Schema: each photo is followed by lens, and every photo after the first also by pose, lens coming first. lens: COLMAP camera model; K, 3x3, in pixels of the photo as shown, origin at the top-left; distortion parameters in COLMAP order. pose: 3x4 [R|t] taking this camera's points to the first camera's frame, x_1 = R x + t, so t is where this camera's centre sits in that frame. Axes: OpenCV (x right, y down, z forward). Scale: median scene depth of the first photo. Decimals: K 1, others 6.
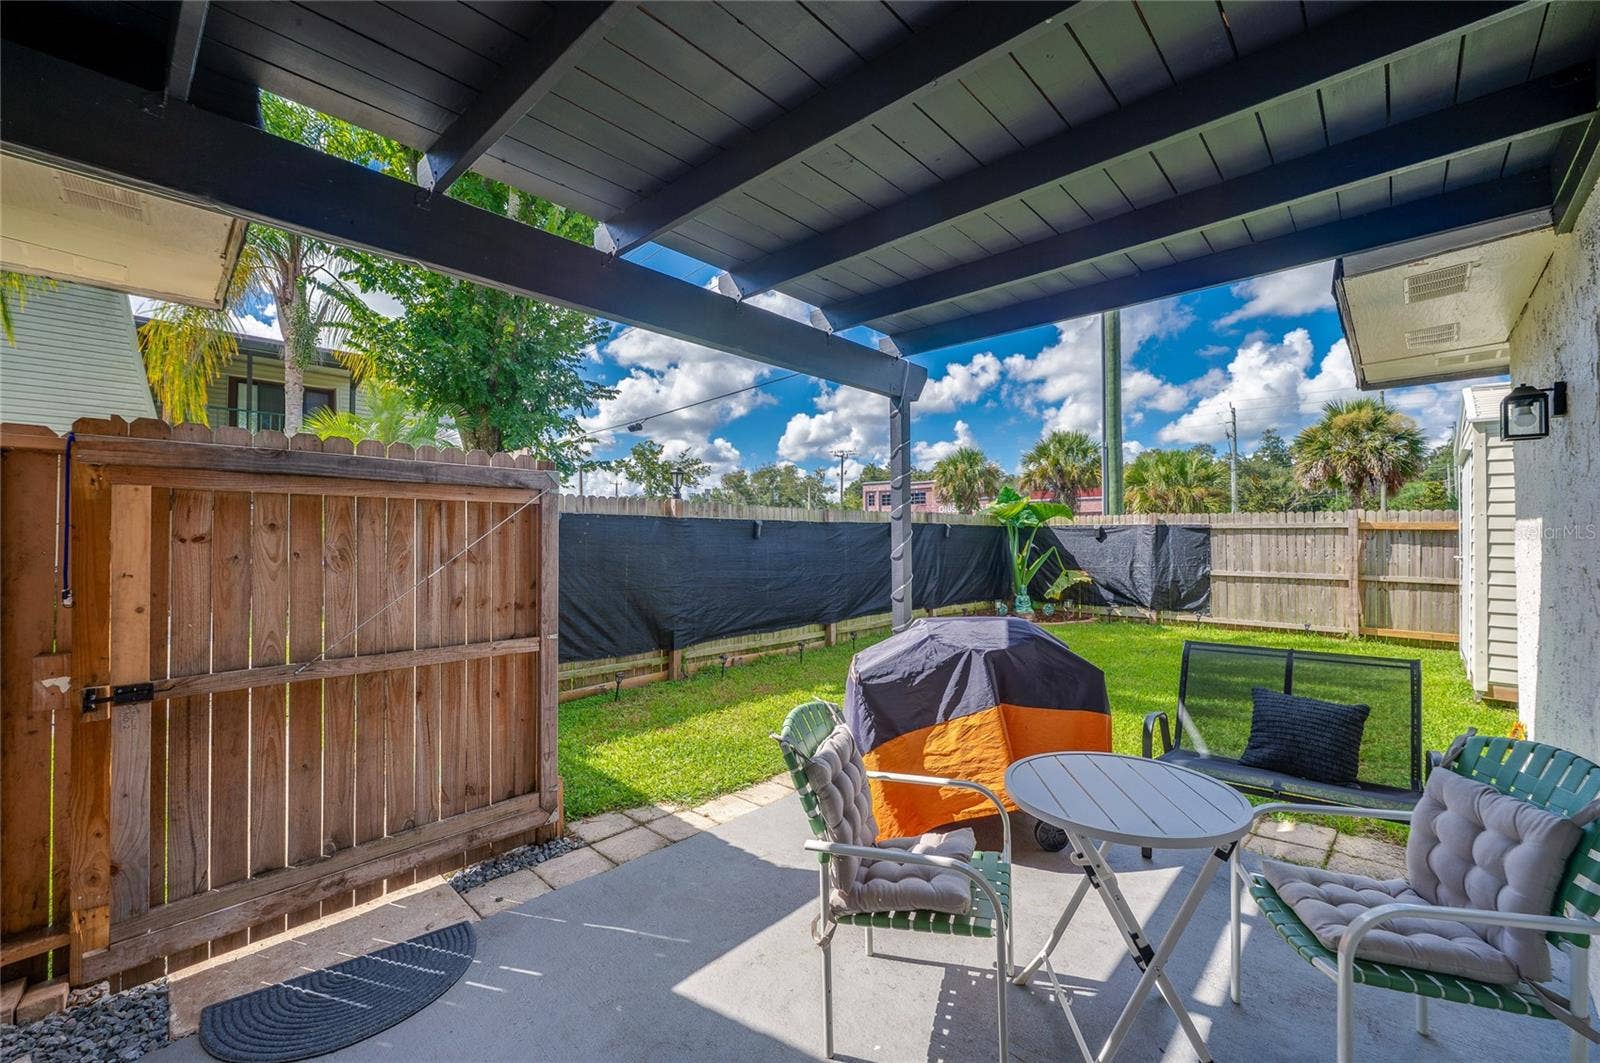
lens RADIAL K [[653.2, 0, 804.9], [0, 653.2, 532.2], [0, 0, 1]] dist [-0.001843, -0.000113]
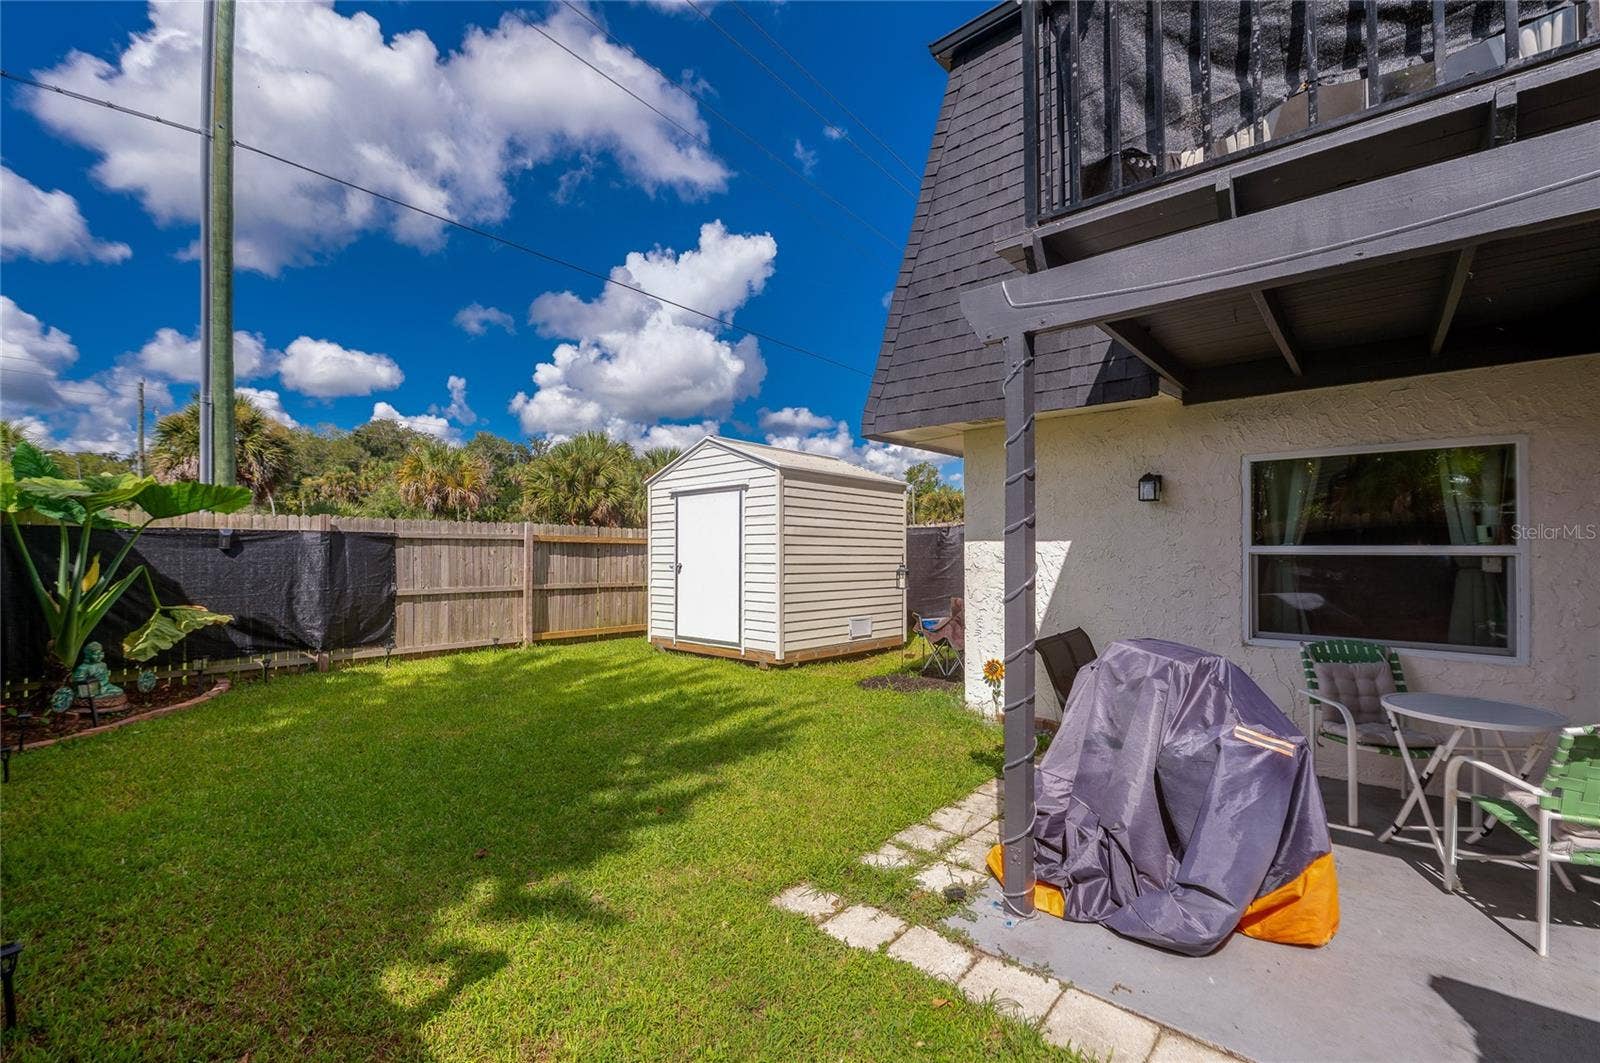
lens RADIAL K [[653.2, 0, 802.5], [0, 653.2, 543.0], [0, 0, 1]] dist [-0.001843, -0.000113]
pose [[-0.010806, 0.010729, 0.999884, -0.192852], [-0.008963, 0.999901, -0.010827, 0.005547], [-0.999901, -0.009079, -0.010709, 0.519626]]
